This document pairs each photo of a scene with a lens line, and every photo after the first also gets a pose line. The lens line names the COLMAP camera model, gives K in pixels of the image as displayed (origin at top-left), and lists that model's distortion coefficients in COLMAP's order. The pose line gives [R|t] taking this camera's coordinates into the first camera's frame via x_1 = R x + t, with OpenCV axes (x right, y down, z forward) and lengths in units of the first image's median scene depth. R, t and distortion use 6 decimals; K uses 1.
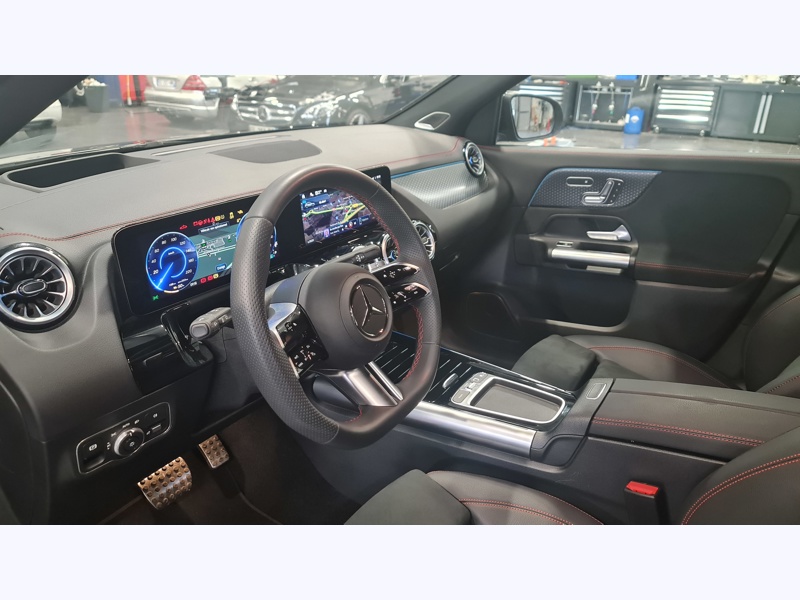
lens RADIAL K [[582.2, 0, 402.0], [0, 582.2, 292.6], [0, 0, 1]] dist [-0.001614, -0.007661]
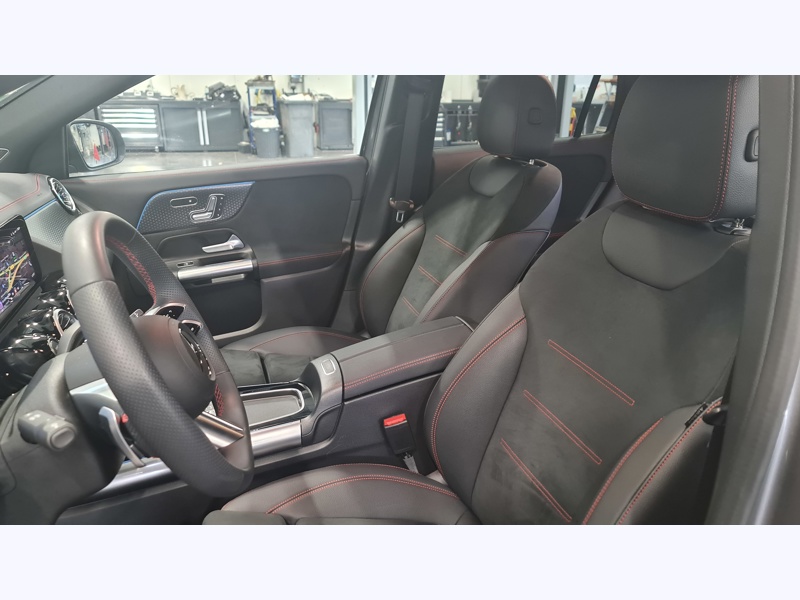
lens RADIAL K [[582.2, 0, 402.3], [0, 582.2, 304.1], [0, 0, 1]] dist [-0.001614, -0.007661]
pose [[0.629002, -0.278130, 0.725948, -0.276358], [0.285739, 0.951159, 0.116834, -0.032327], [-0.722987, 0.133942, 0.677754, 0.056448]]
